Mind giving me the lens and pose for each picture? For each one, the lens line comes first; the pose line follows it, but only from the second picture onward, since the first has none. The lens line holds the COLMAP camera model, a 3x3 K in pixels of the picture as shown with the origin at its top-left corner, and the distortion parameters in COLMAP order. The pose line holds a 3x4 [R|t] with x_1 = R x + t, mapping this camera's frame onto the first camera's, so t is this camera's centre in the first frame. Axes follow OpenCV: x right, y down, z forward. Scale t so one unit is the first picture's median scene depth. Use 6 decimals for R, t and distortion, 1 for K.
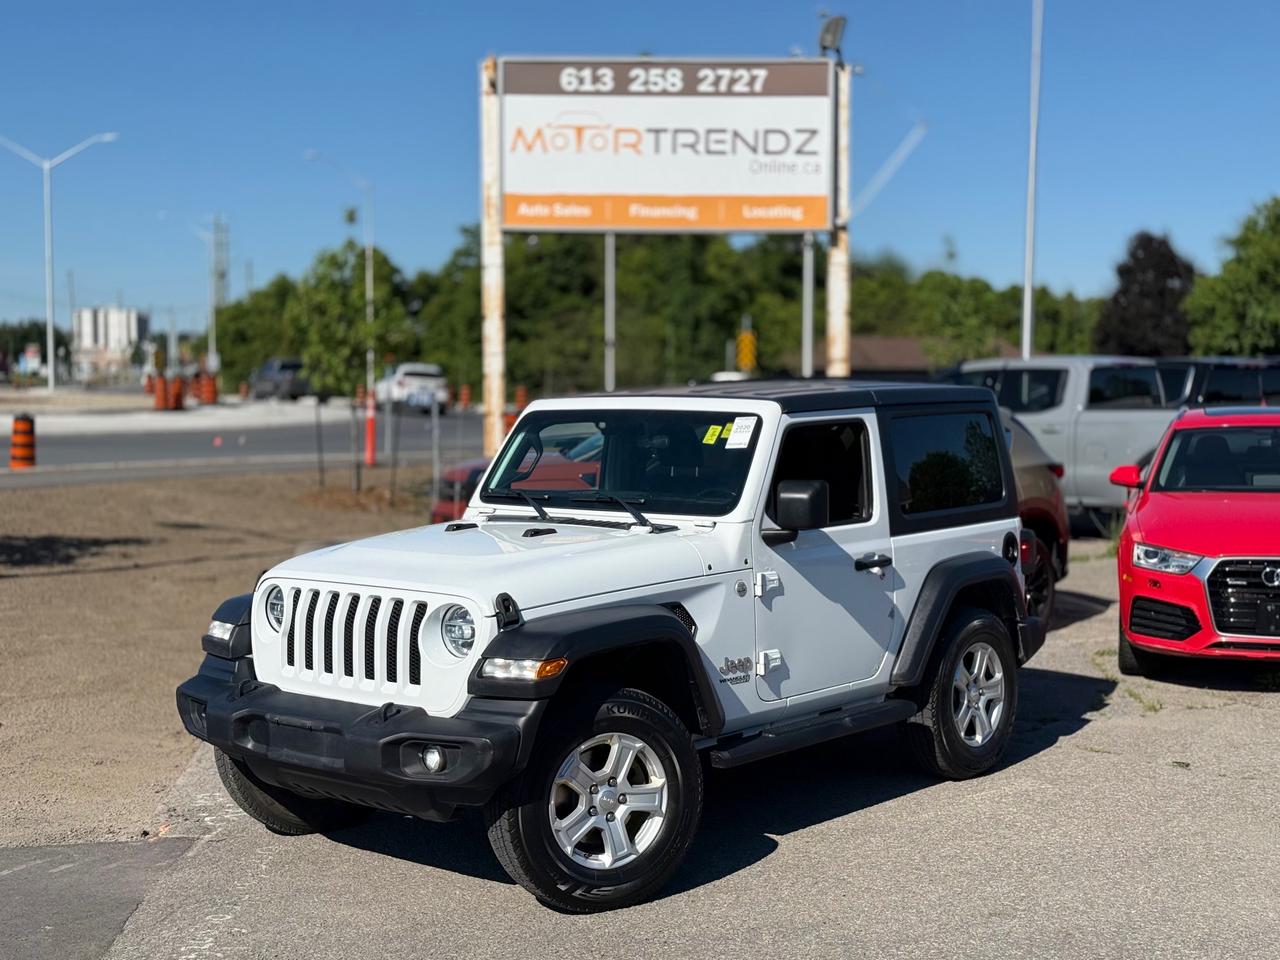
lens RADIAL K [[1756.9, 0, 640.0], [0, 1756.9, 480.0], [0, 0, 1]] dist [0.141652, -0.009960]
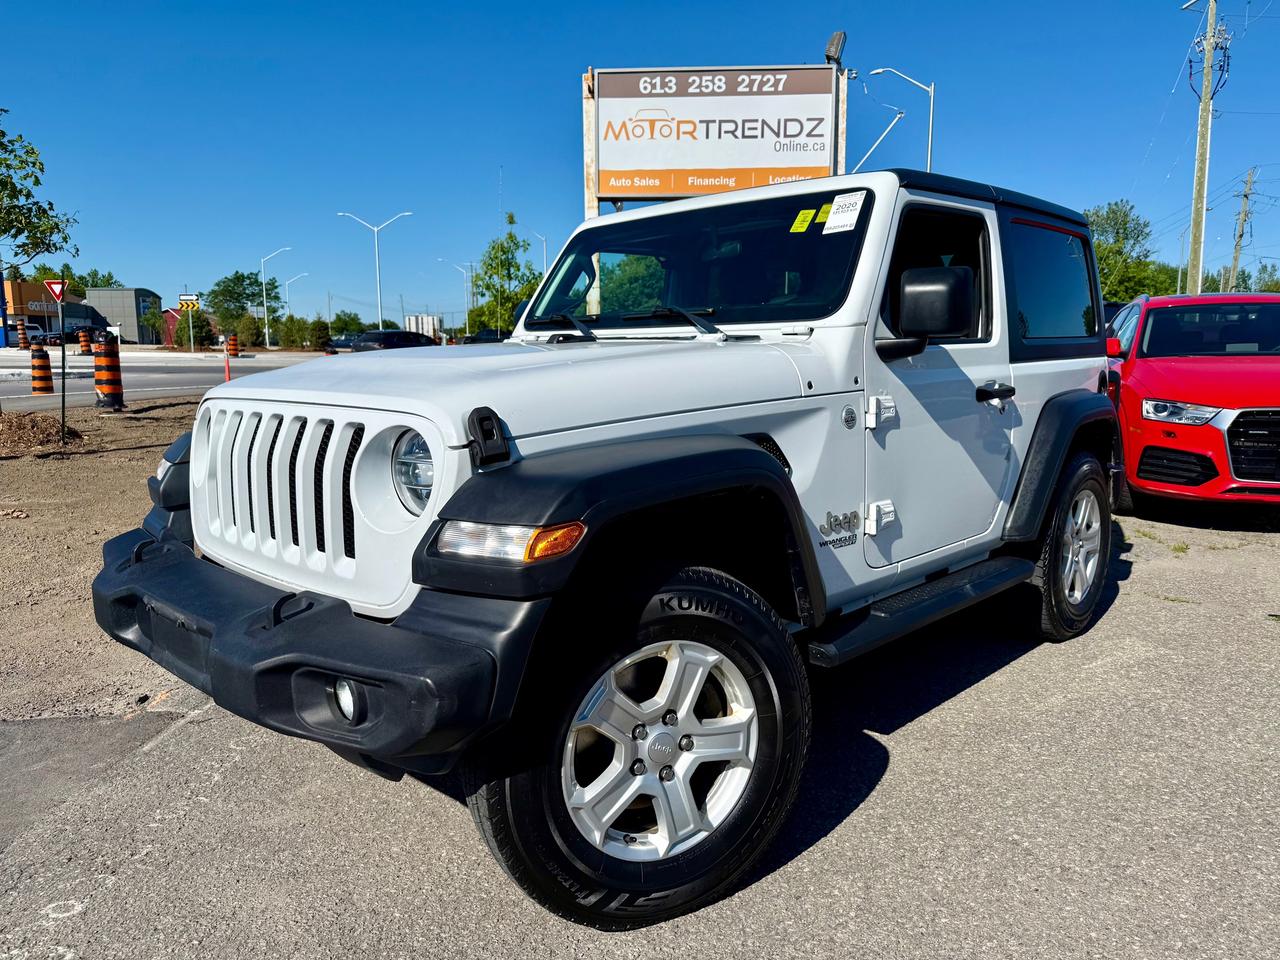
lens RADIAL K [[911.6, 0, 640.0], [0, 911.6, 480.0], [0, 0, 1]] dist [0.046234, -0.055431]
pose [[0.998531, 0.004207, -0.054019, -0.007560], [0.000523, 0.996186, 0.087248, 0.050555], [0.054180, -0.087149, 0.994721, 0.572954]]
